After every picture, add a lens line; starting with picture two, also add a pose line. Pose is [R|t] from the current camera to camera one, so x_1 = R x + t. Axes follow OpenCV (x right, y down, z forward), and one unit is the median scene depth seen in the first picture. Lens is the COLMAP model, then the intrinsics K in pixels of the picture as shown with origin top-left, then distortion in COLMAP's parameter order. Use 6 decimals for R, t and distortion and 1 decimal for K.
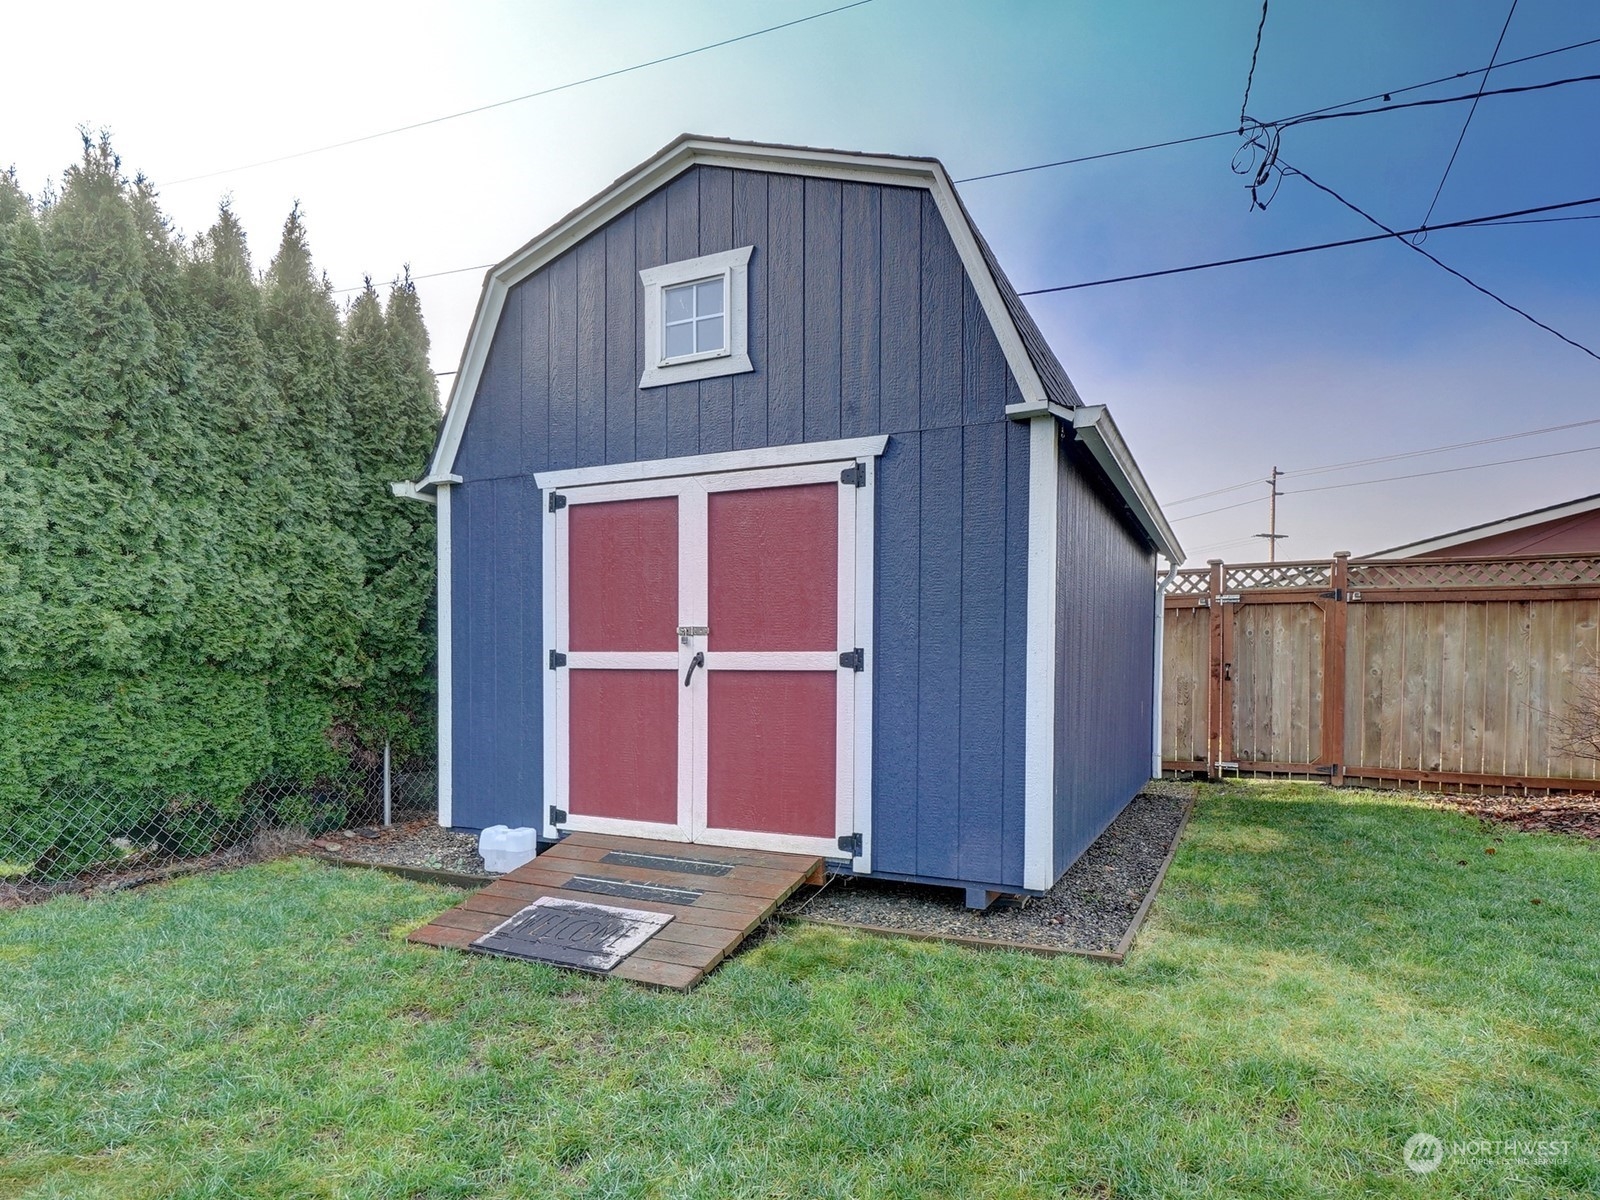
lens RADIAL K [[897.6, 0, 815.3], [0, 897.6, 690.8], [0, 0, 1]] dist [-0.004681, -0.000591]
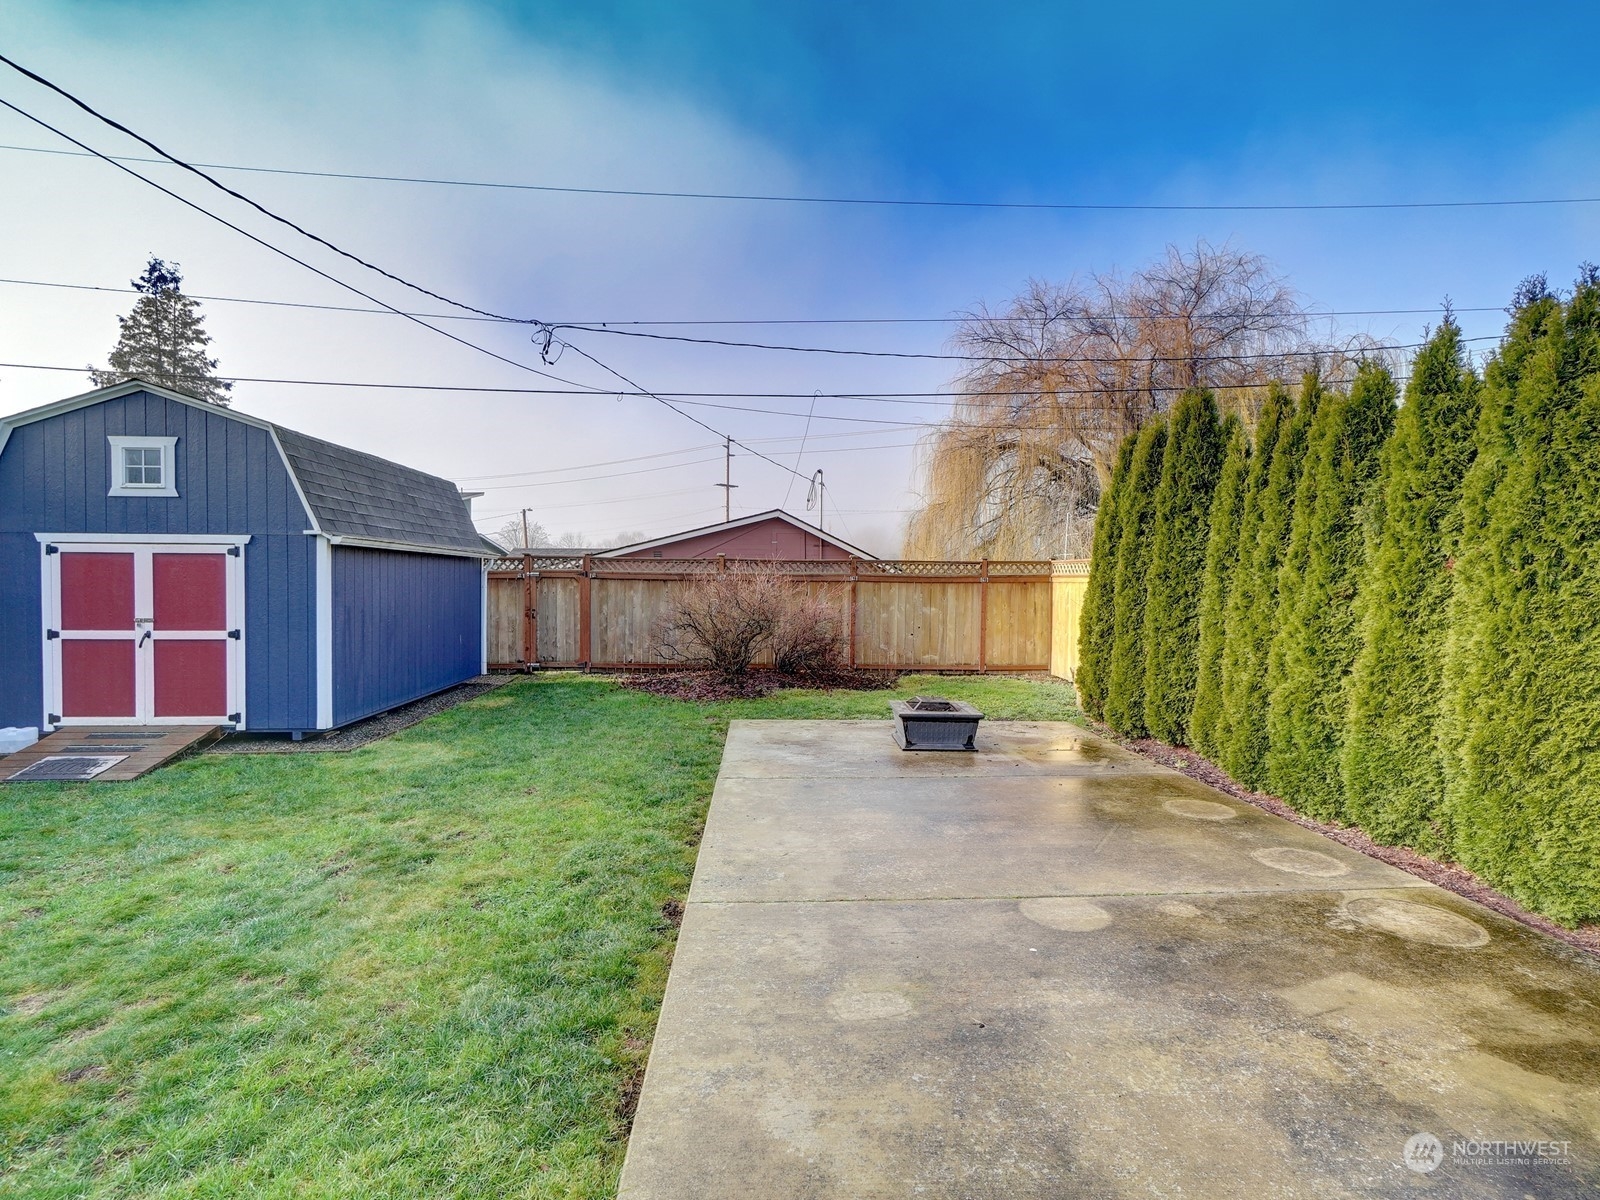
lens RADIAL K [[775.5, 0, 801.0], [0, 775.5, 594.4], [0, 0, 1]] dist [-0.003235, 0.001429]
pose [[0.870694, -0.009213, 0.491739, 0.293258], [0.008529, 0.999957, 0.003633, -0.117958], [-0.491751, 0.001031, 0.870735, -1.238782]]
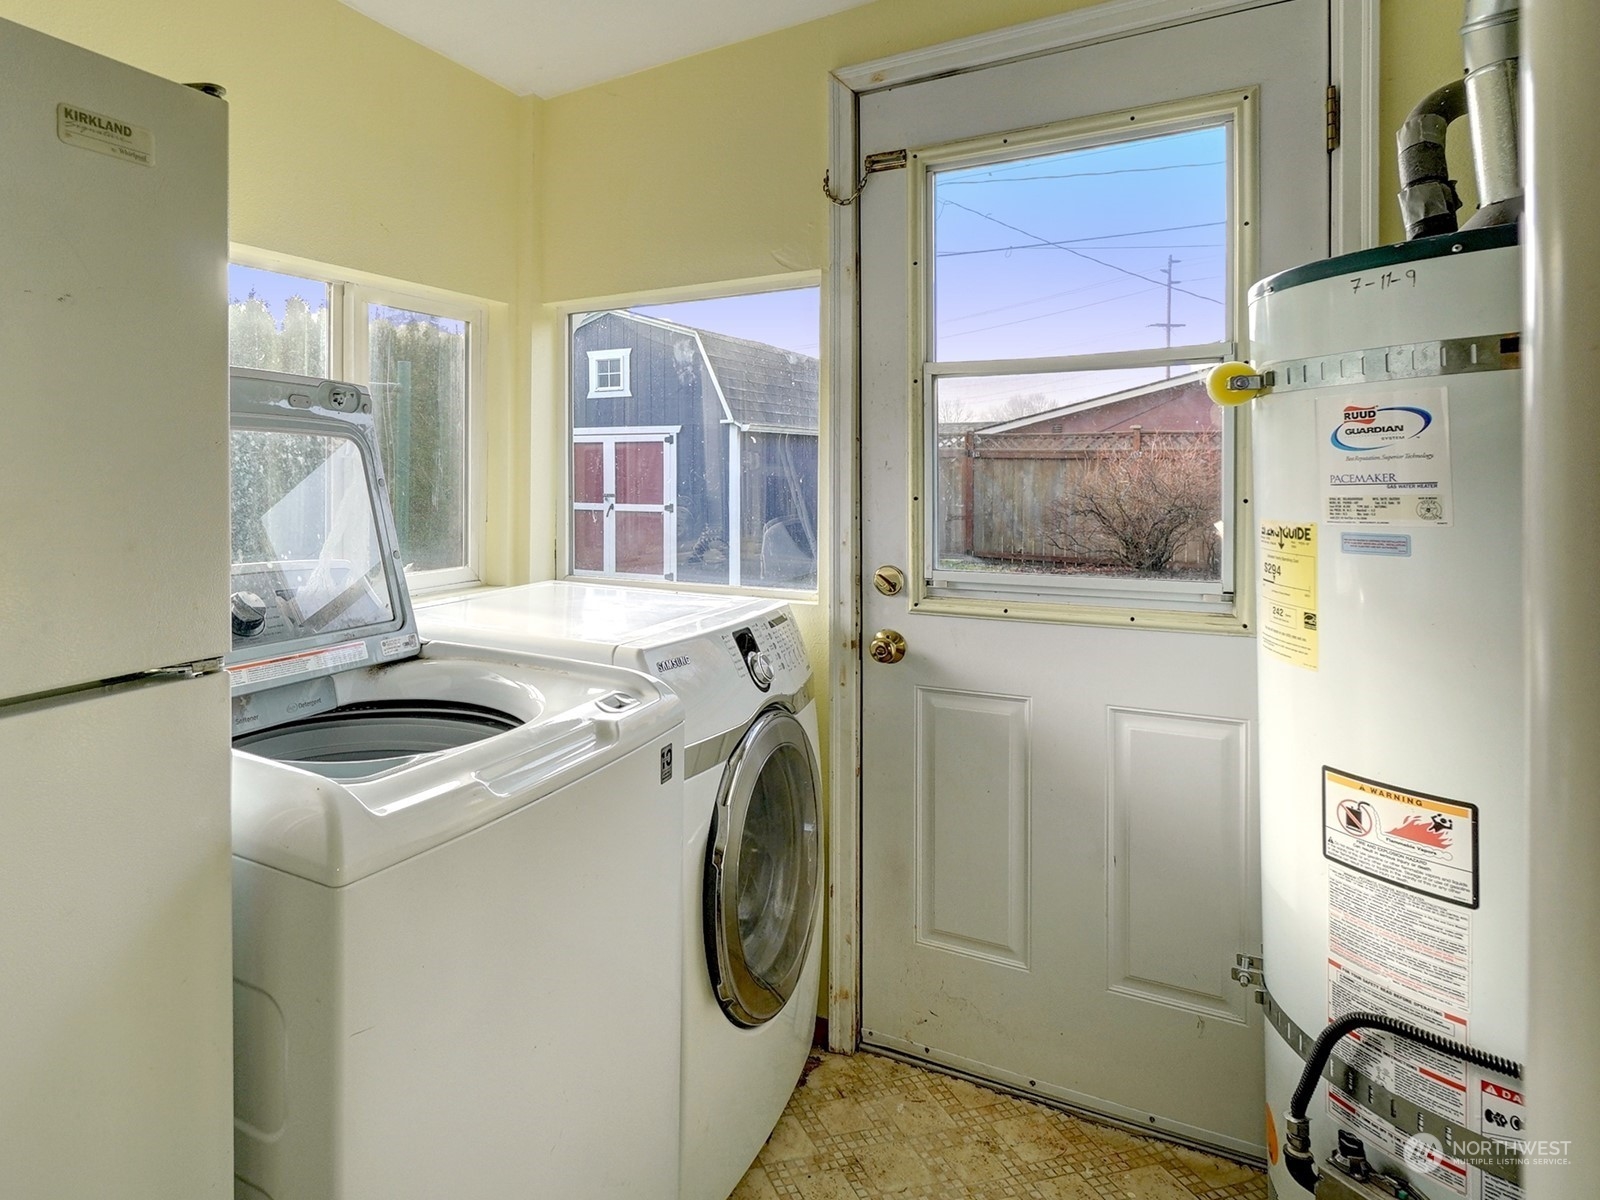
lens RADIAL K [[963.2, 0, 611.8], [0, 963.2, 477.5], [0, 0, 1]] dist [-0.004279, -0.001247]
pose [[0.993919, -0.007852, -0.109837, 0.171112], [0.007899, 0.999969, -0.000013, -0.116761], [0.109834, -0.000855, 0.993950, -1.715110]]
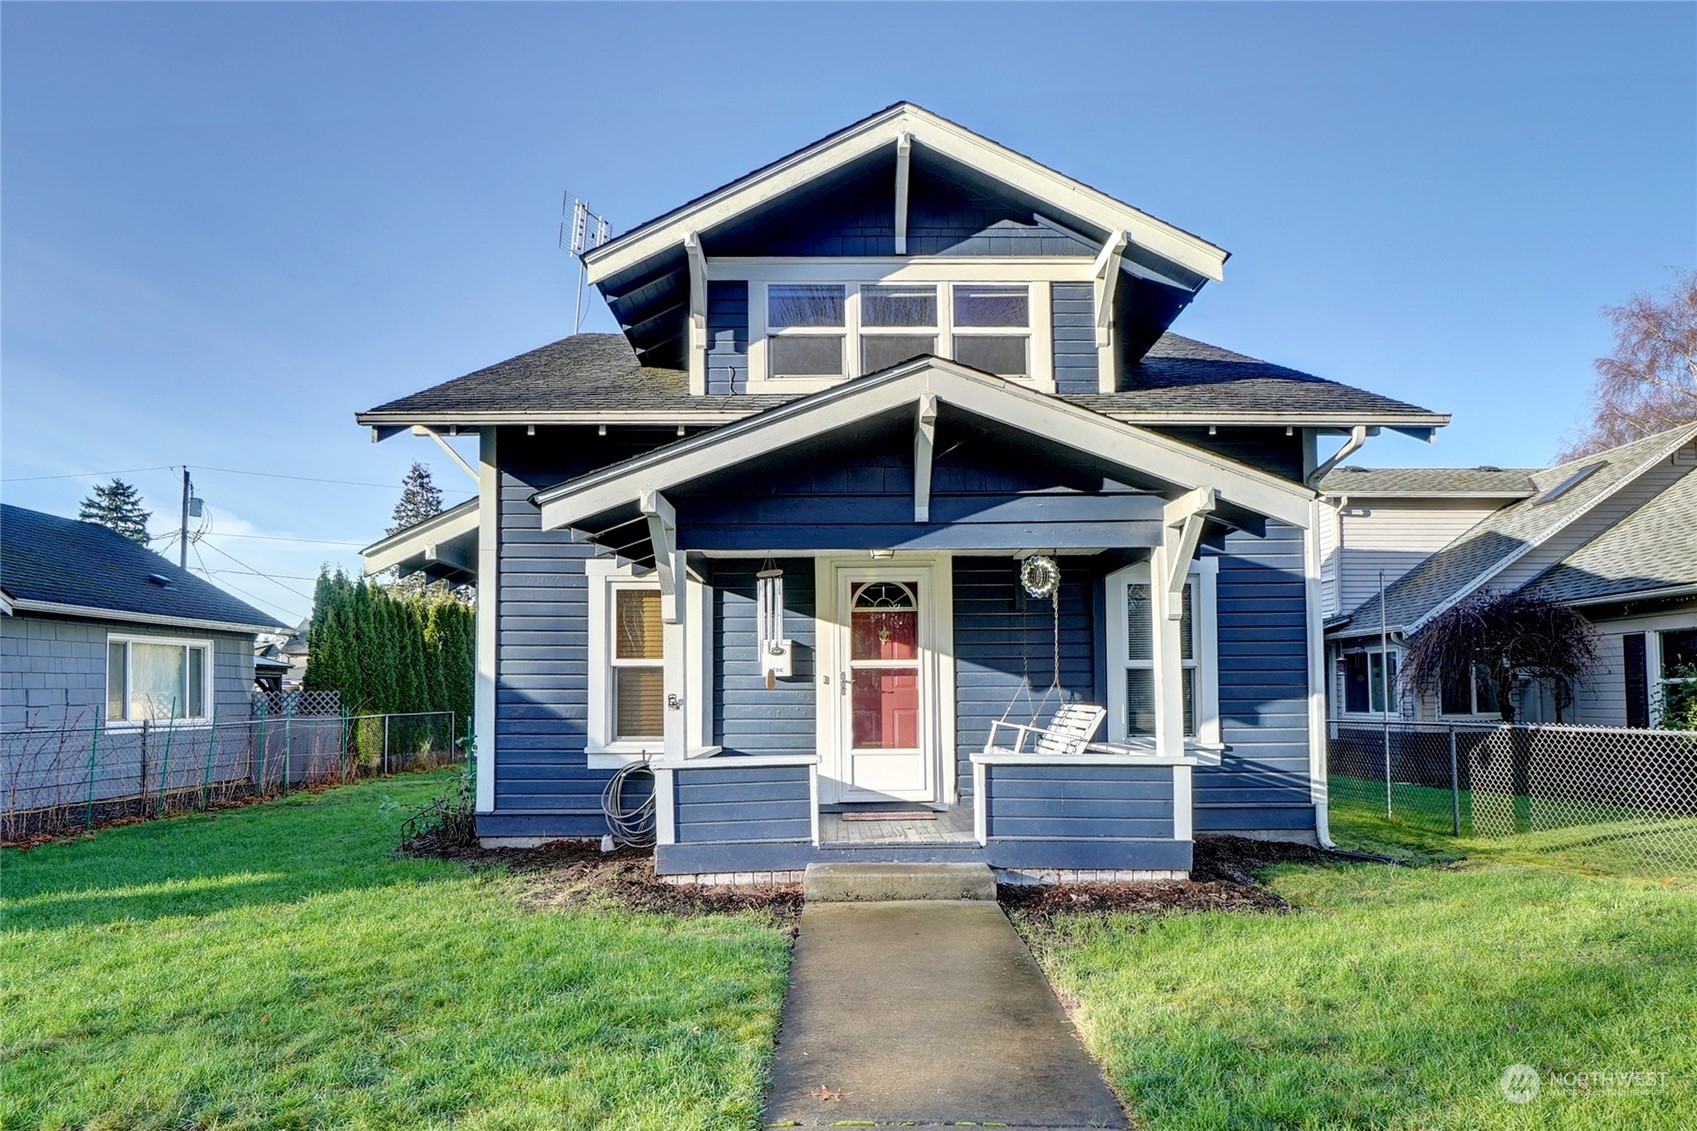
lens RADIAL K [[945.3, 0, 884.6], [0, 945.3, 675.1], [0, 0, 1]] dist [-0.003534, -0.000213]
pose [[0.889764, 0.008462, 0.456342, -1.775290], [0.013998, 0.998852, -0.045815, 0.008510], [-0.456206, 0.047152, 0.888624, -5.448469]]
